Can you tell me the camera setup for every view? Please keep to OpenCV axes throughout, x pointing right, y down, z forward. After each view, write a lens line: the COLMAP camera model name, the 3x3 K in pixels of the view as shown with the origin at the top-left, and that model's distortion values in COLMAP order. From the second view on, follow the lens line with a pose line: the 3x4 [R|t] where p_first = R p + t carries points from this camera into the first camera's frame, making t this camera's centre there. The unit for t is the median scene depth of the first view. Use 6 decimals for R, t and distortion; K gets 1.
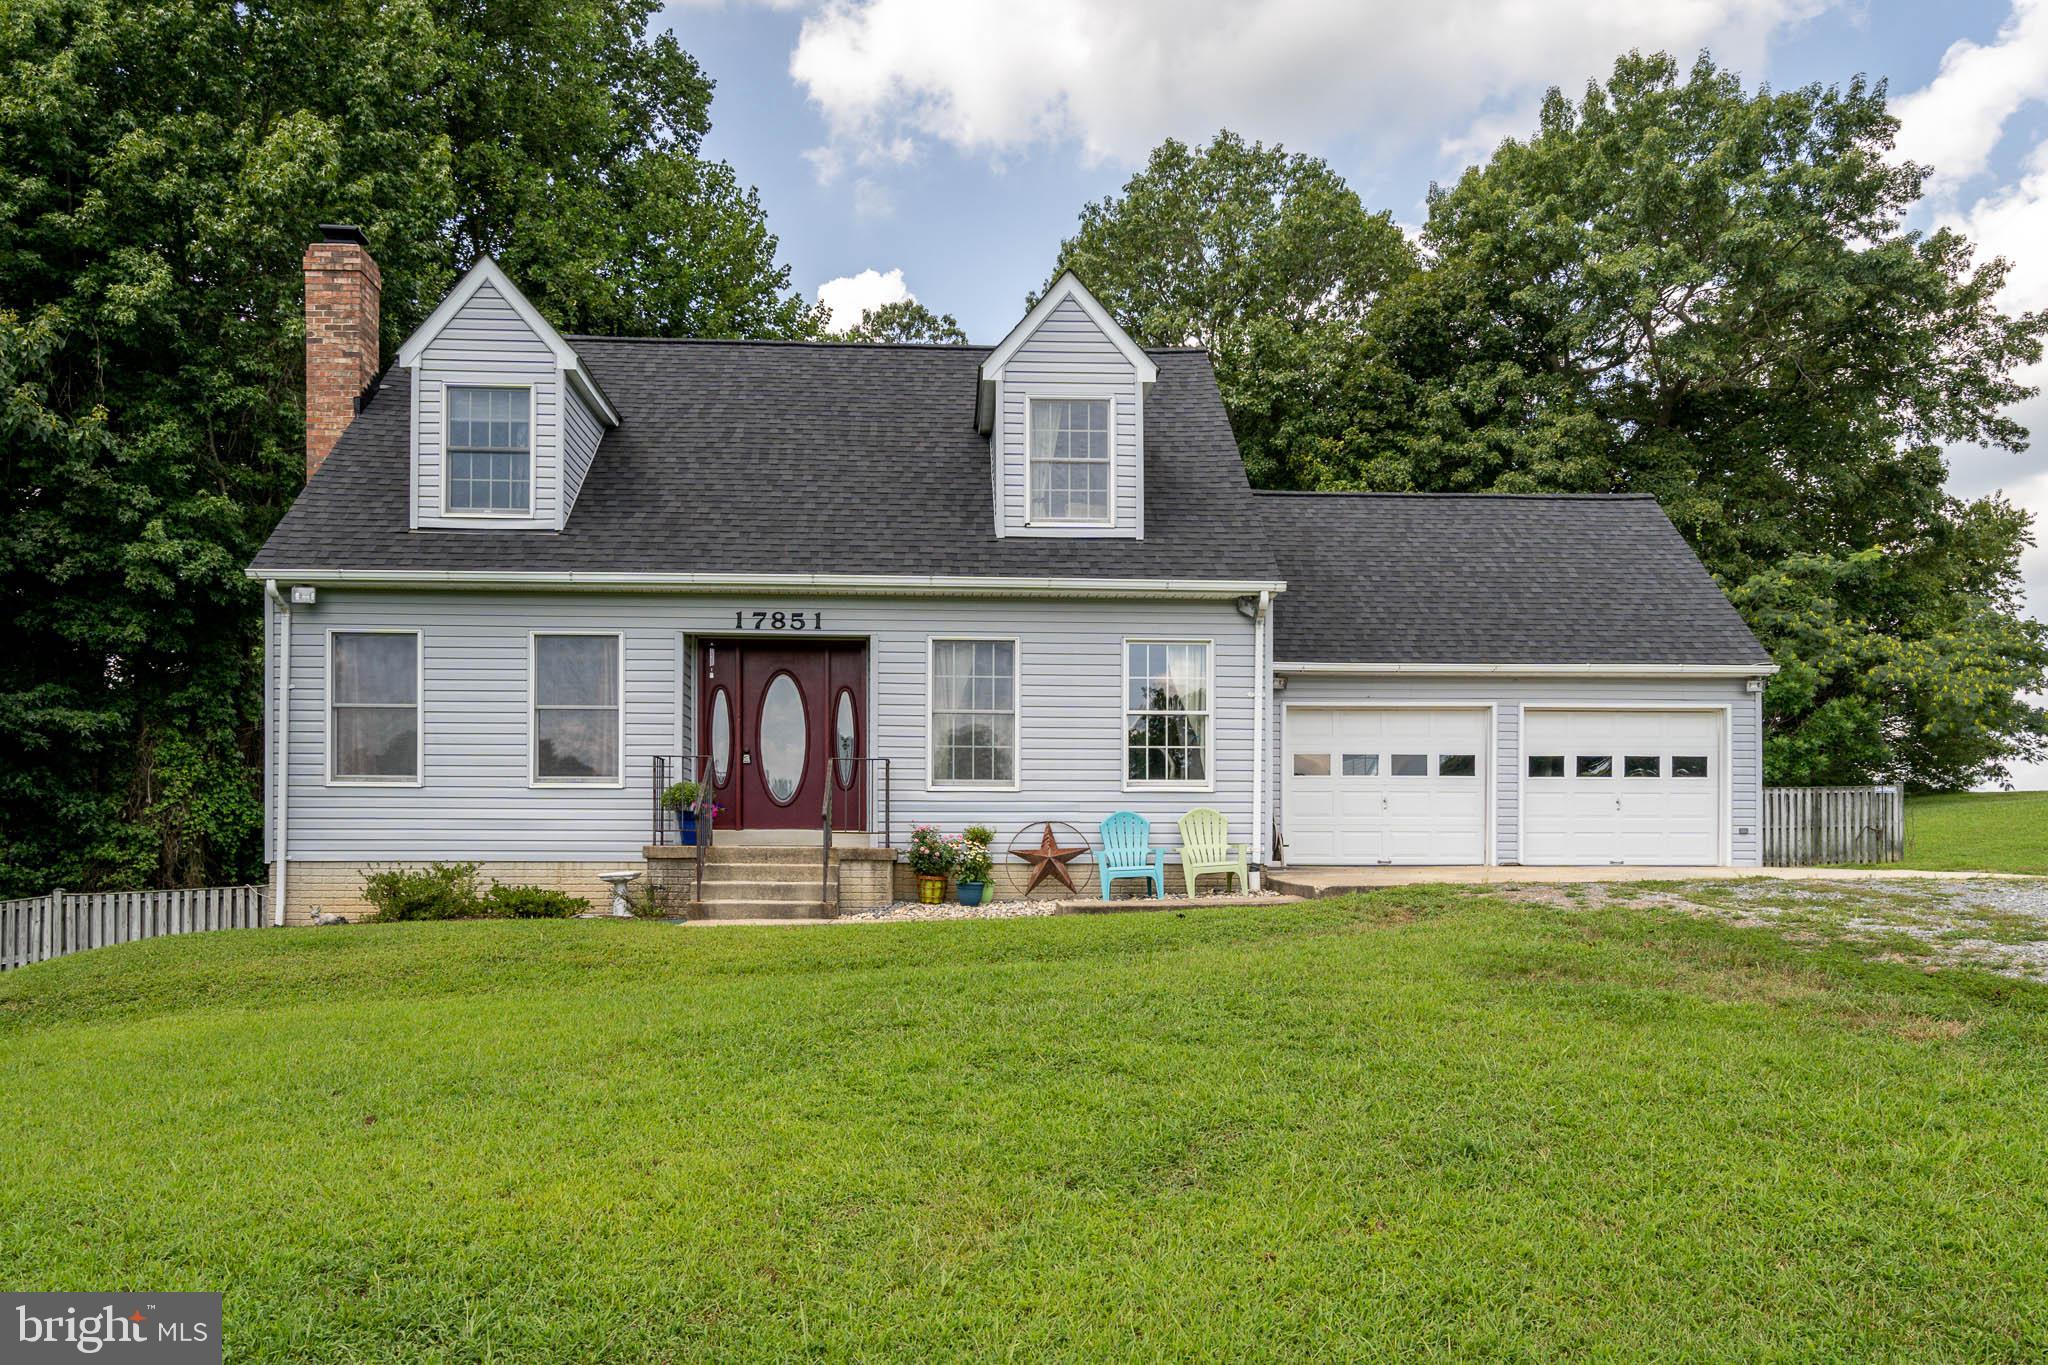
lens RADIAL K [[1545.0, 0, 1029.3], [0, 1545.0, 743.3], [0, 0, 1]] dist [0.002488, 0.004210]
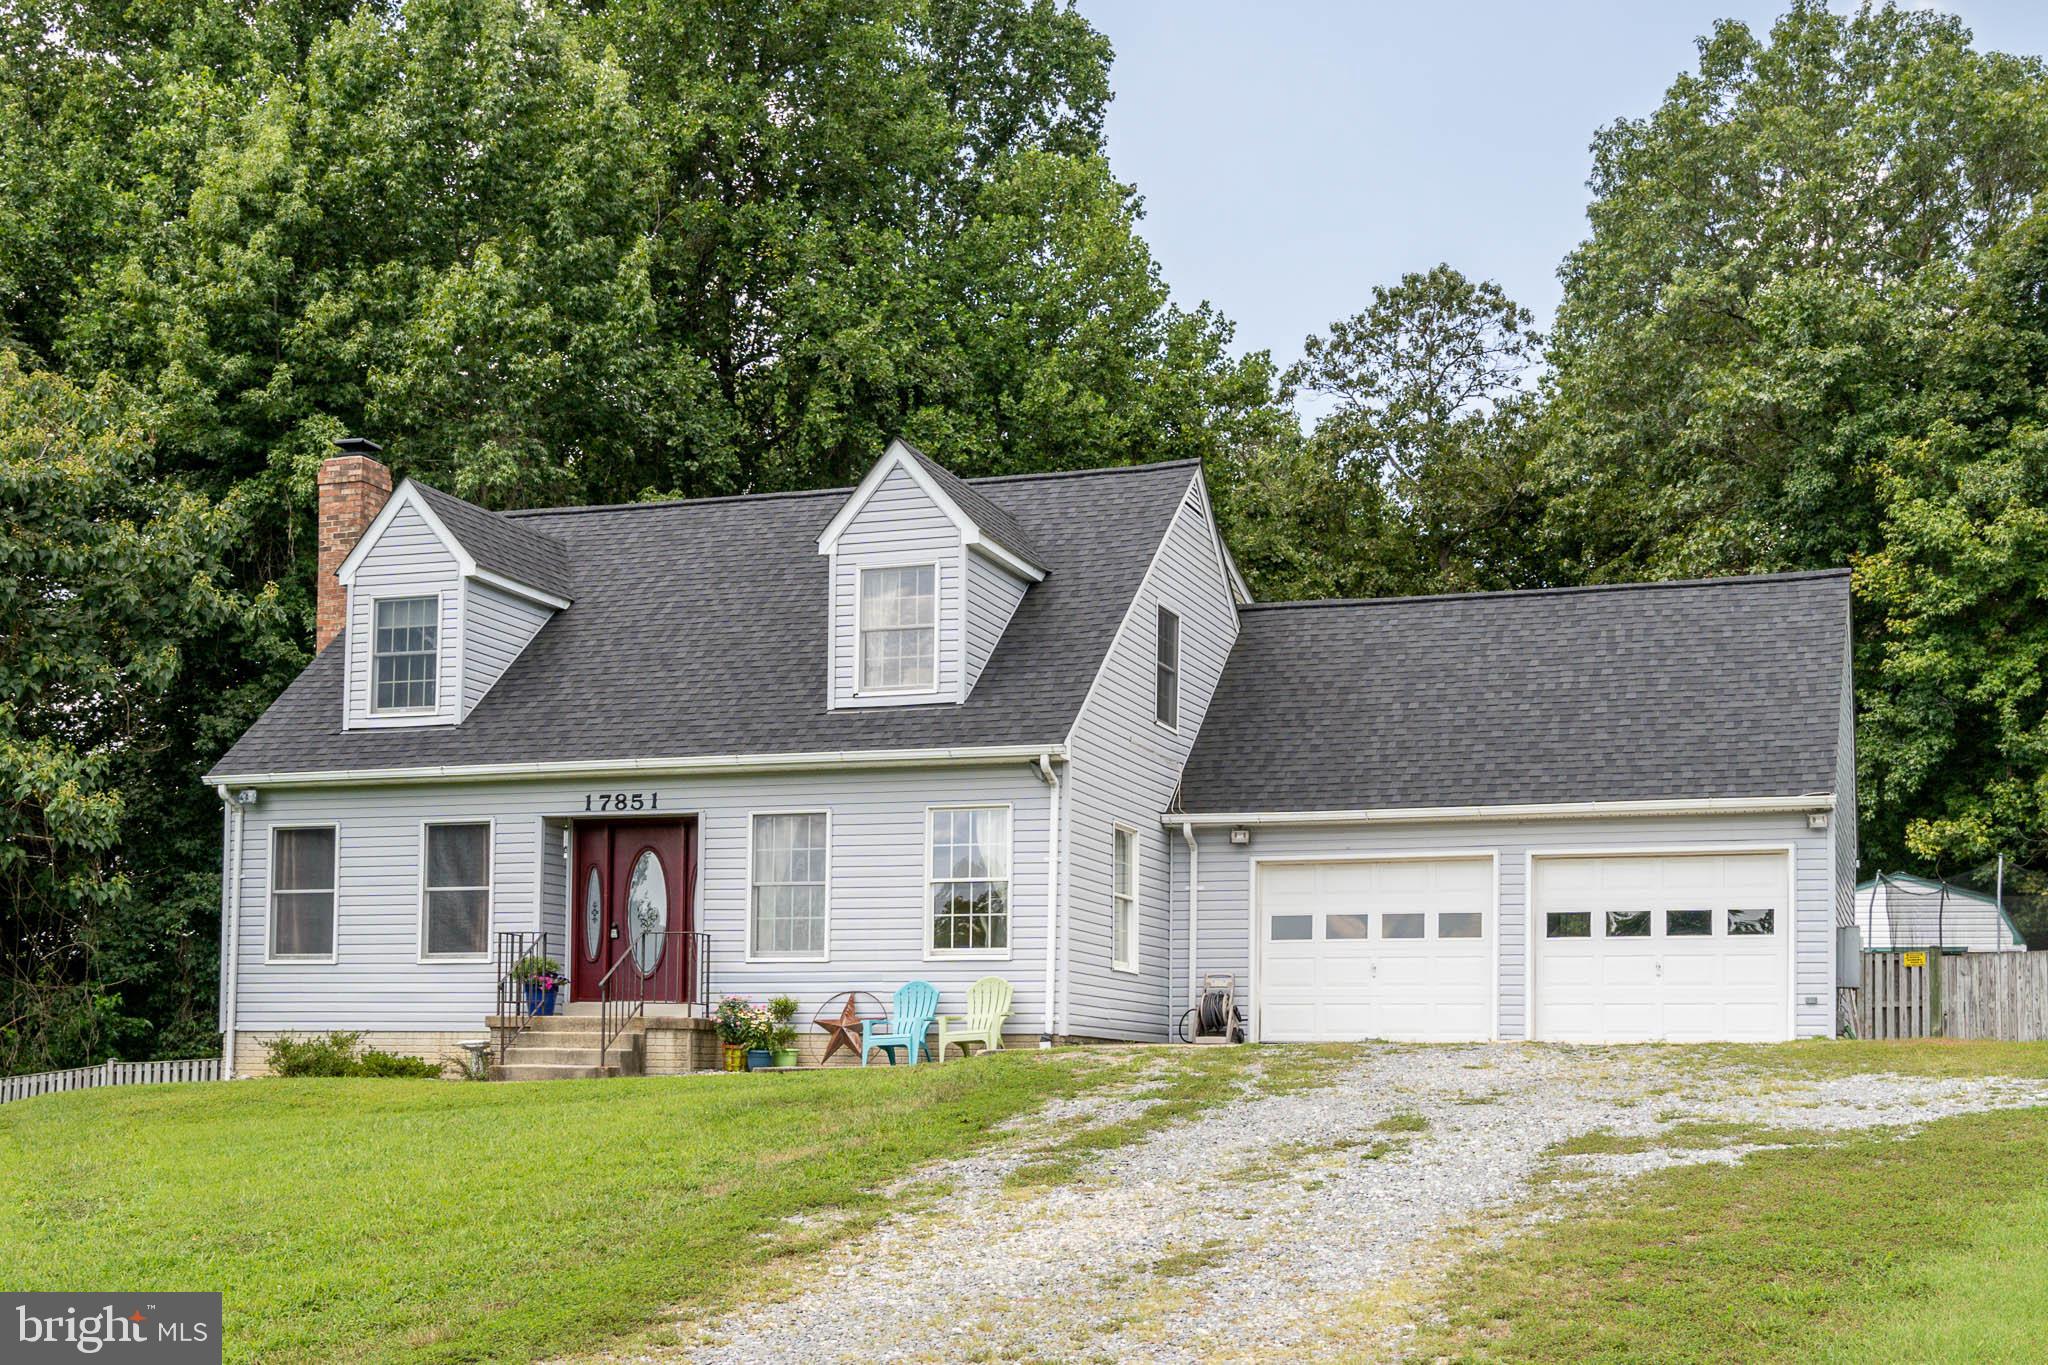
lens RADIAL K [[2479.3, 0, 1026.2], [0, 2479.3, 683.6], [0, 0, 1]] dist [-0.002266, 0.000000]
pose [[0.923714, -0.053798, -0.379285, 0.709856], [0.022213, 0.995946, -0.087167, -0.005688], [0.382437, 0.072092, 0.921165, -0.442506]]
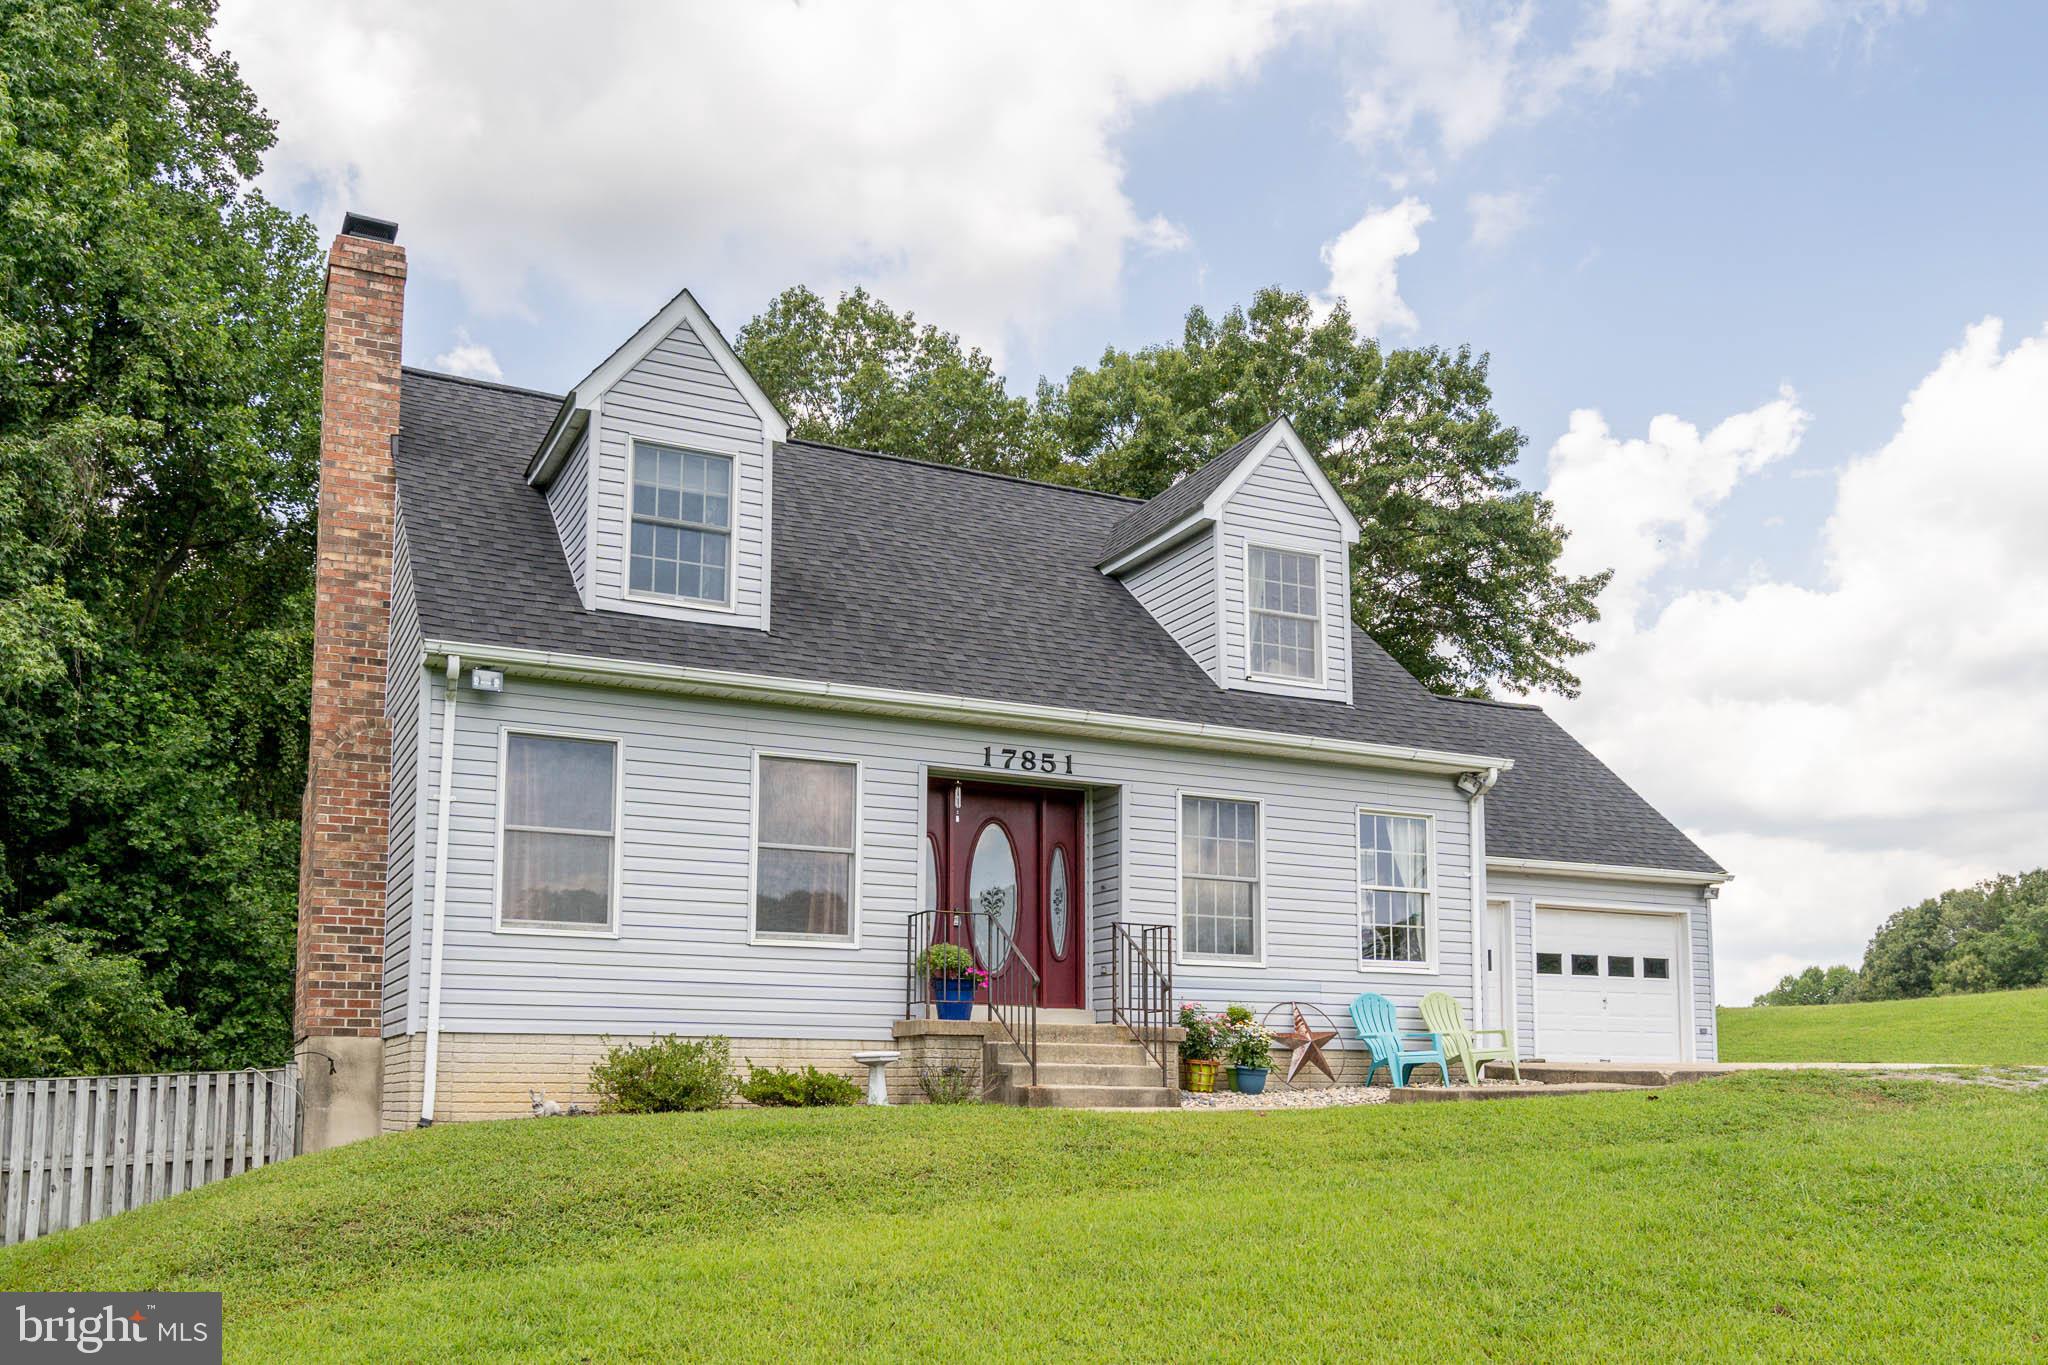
lens RADIAL K [[1683.7, 0, 1012.3], [0, 1683.7, 780.4], [0, 0, 1]] dist [0.010466, -0.012843]
pose [[0.925878, 0.071267, 0.371040, -0.497071], [-0.034074, 0.993797, -0.105857, 0.030132], [-0.376283, 0.085368, 0.922564, 0.130457]]
